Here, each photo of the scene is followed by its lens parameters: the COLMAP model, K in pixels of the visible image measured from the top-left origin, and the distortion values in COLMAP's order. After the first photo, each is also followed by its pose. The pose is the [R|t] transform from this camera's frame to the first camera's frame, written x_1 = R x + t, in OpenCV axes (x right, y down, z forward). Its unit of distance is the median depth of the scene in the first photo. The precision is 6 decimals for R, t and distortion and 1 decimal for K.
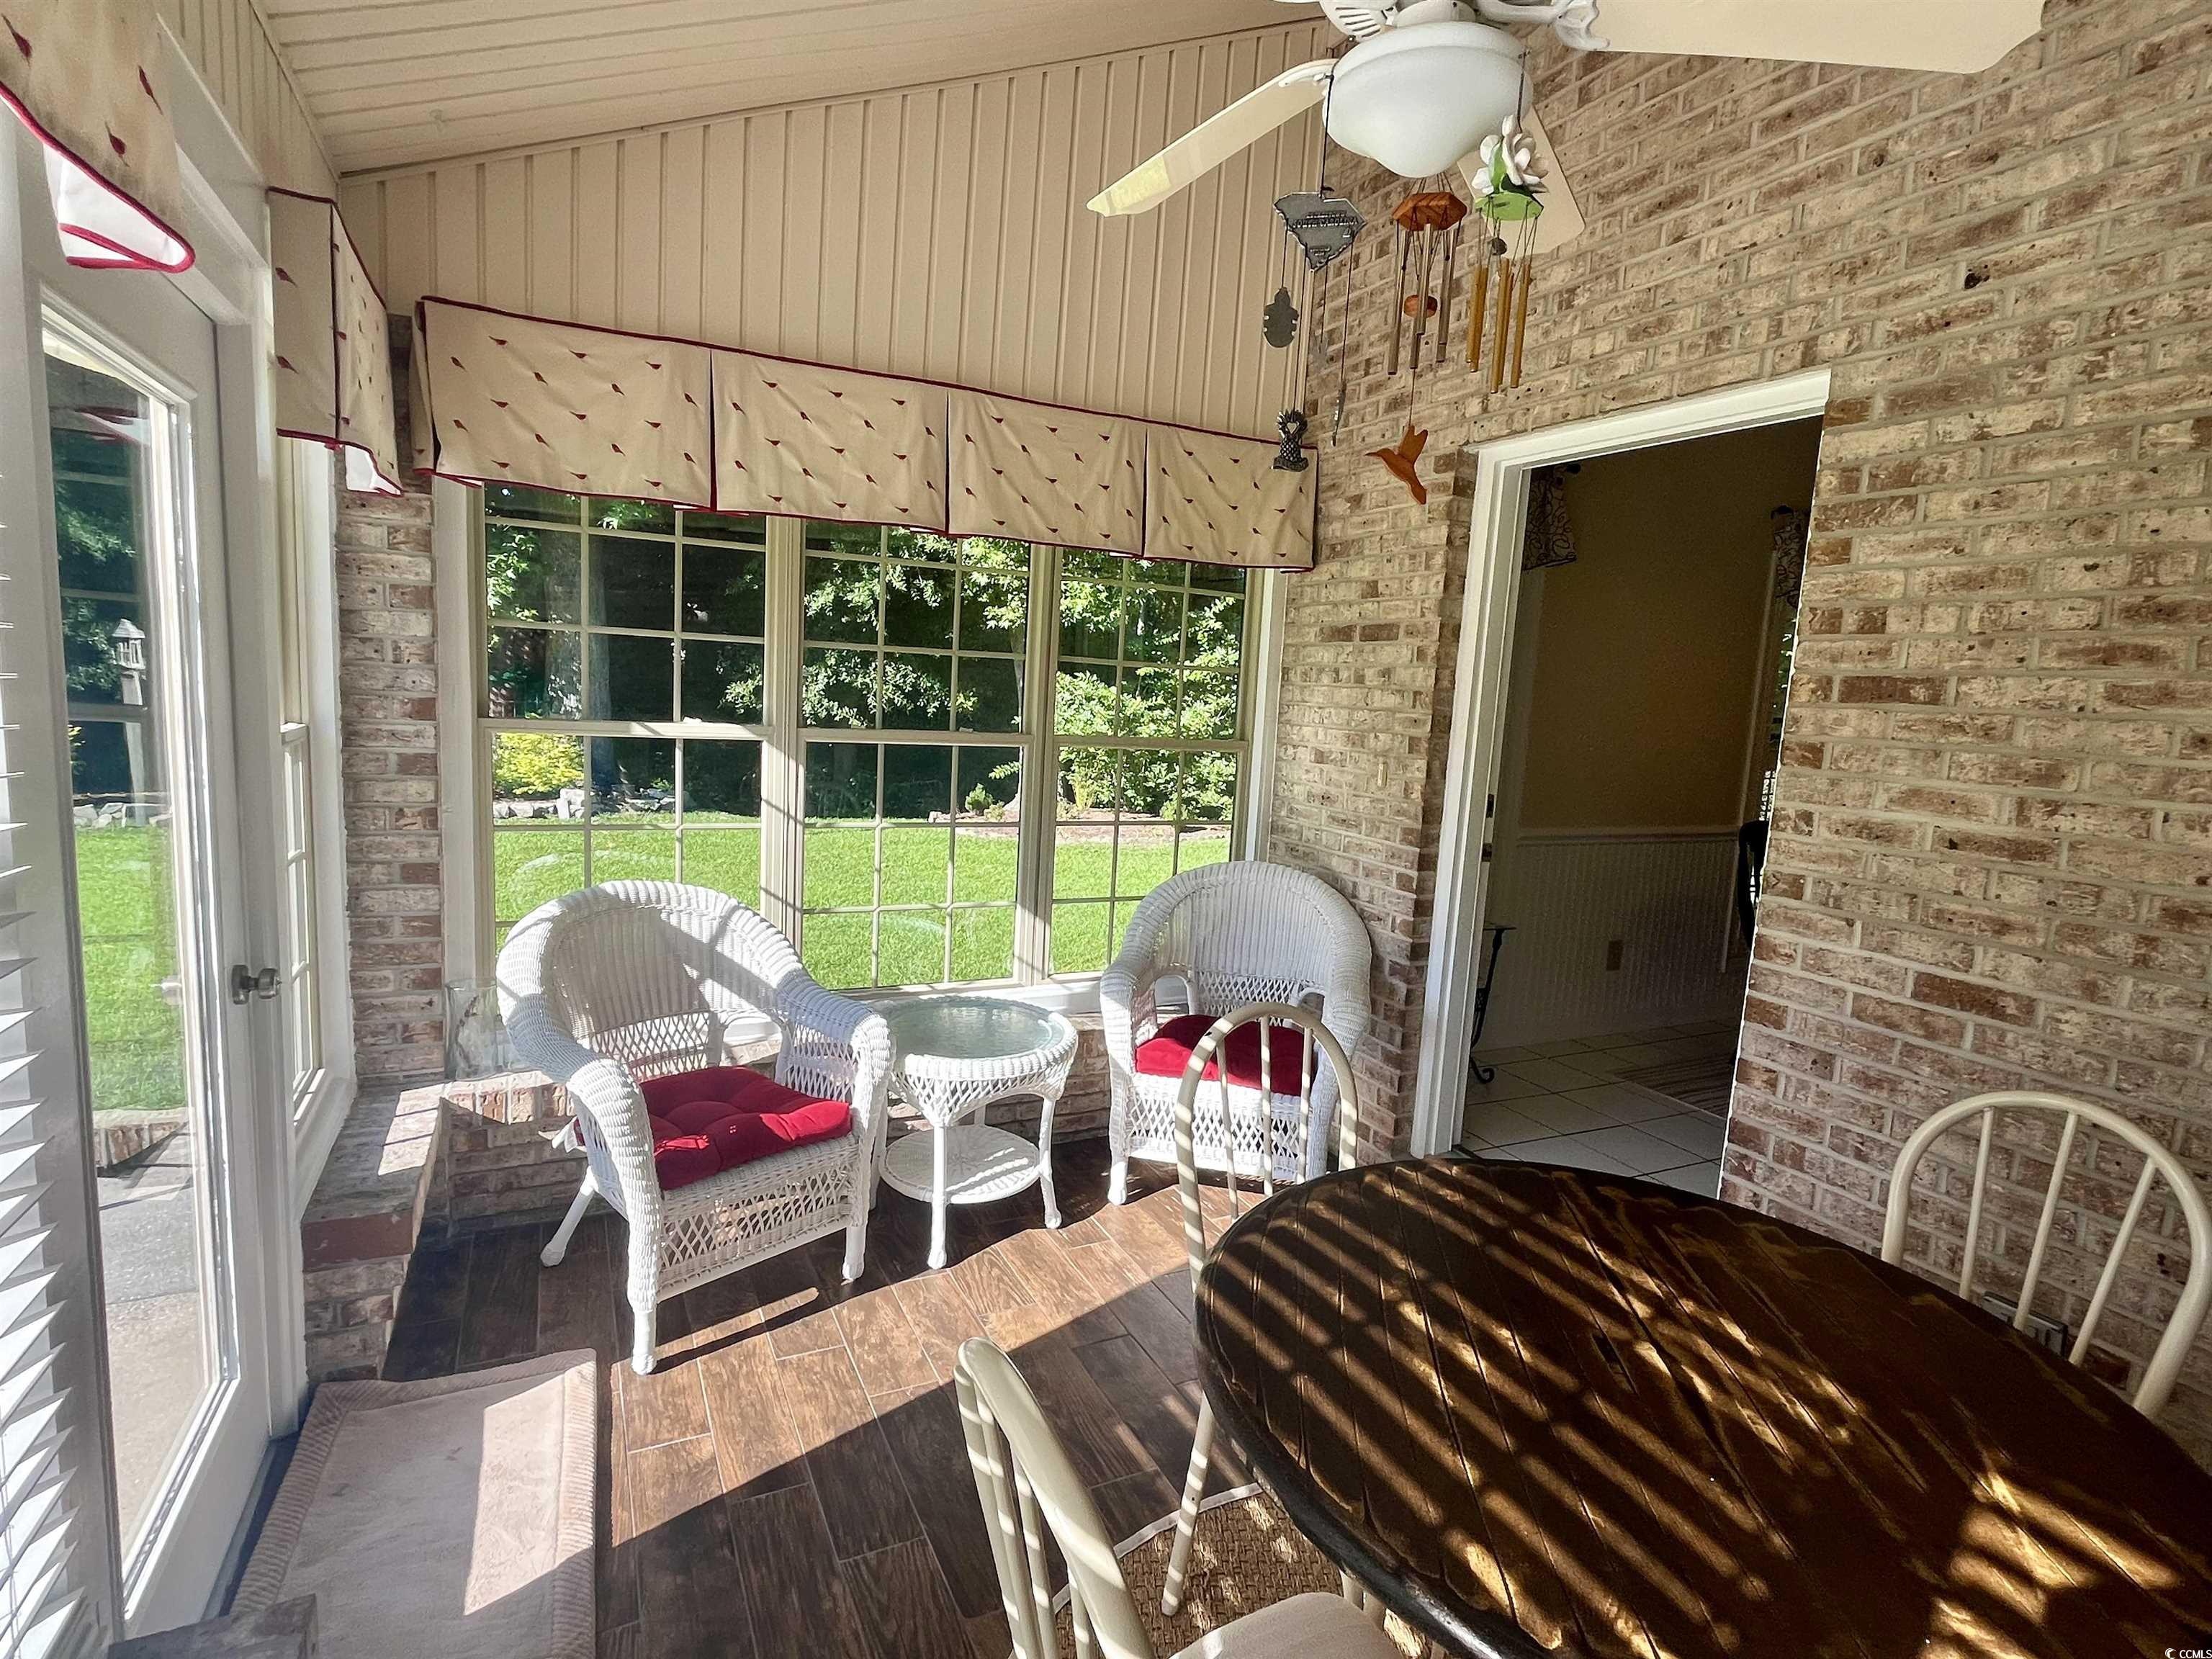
lens RADIAL K [[1099.7, 0, 1106.0], [0, 1099.7, 829.5], [0, 0, 1]] dist [-0.000727, -0.000447]
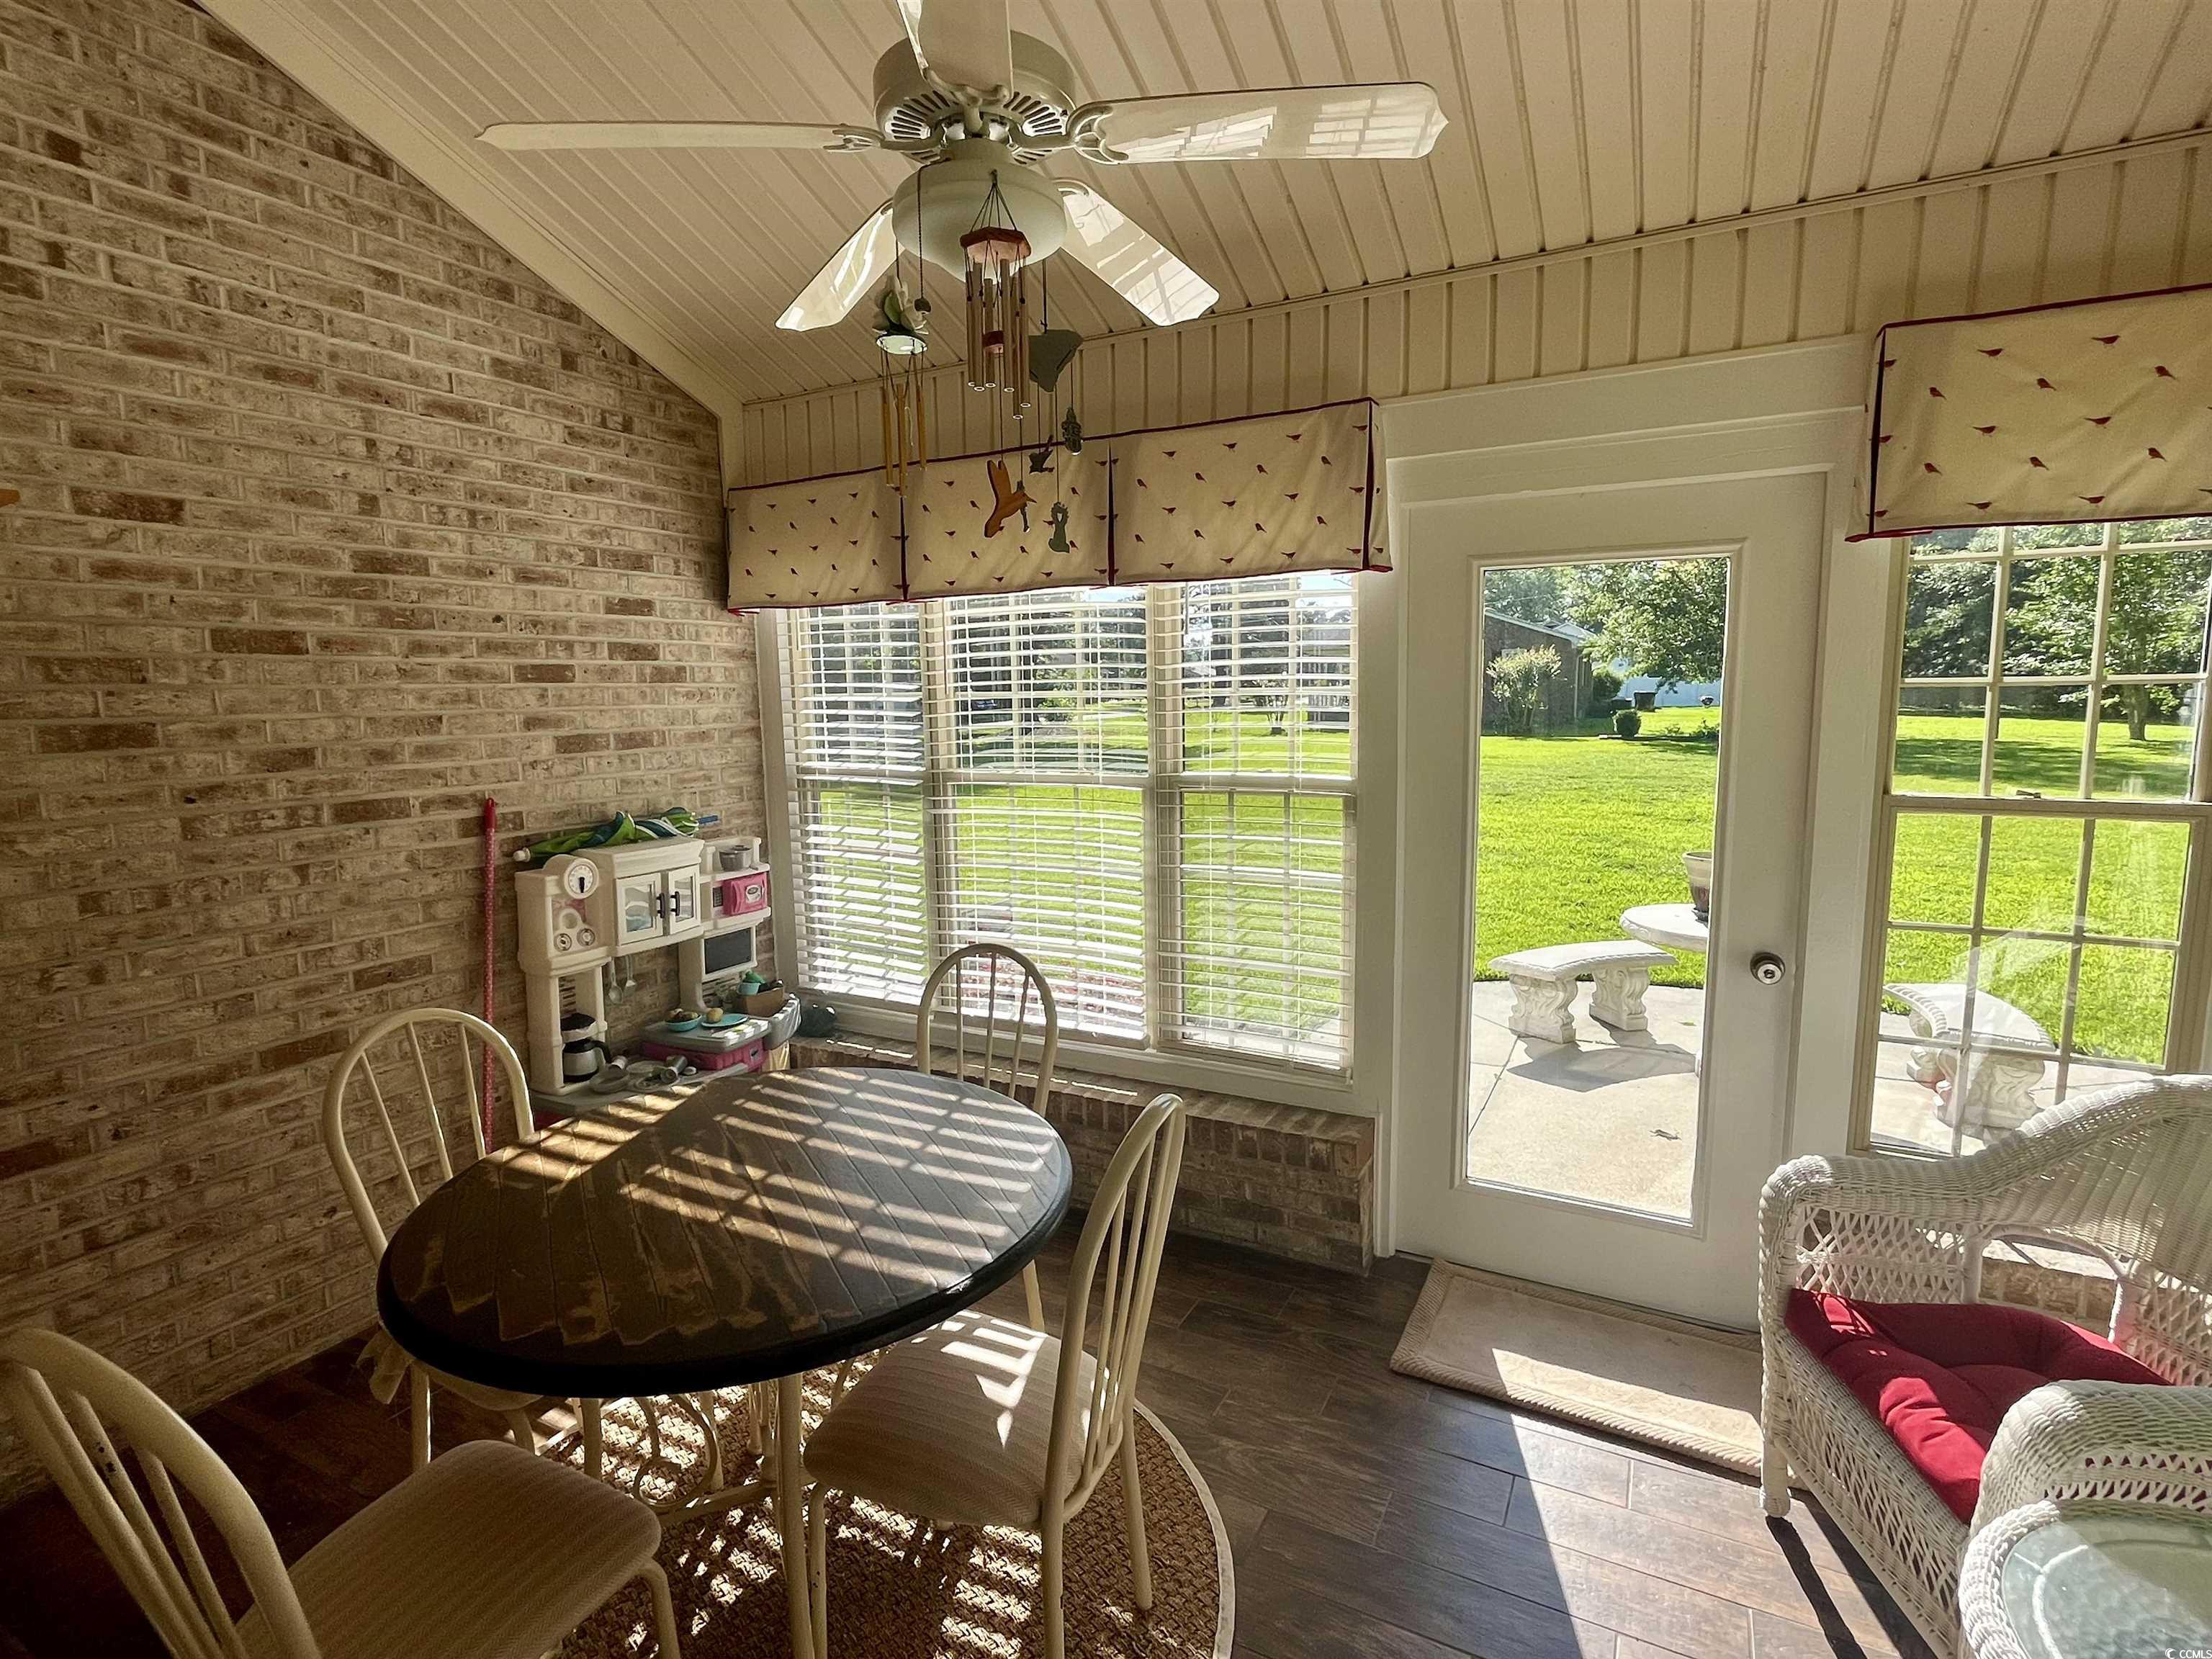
lens RADIAL K [[1099.7, 0, 1106.0], [0, 1099.7, 829.5], [0, 0, 1]] dist [-0.000727, -0.000447]
pose [[-0.809707, 0.030762, -0.586028, 1.019472], [-0.106012, 0.974528, 0.197630, -0.324507], [0.577179, 0.222148, -0.785821, 2.457079]]
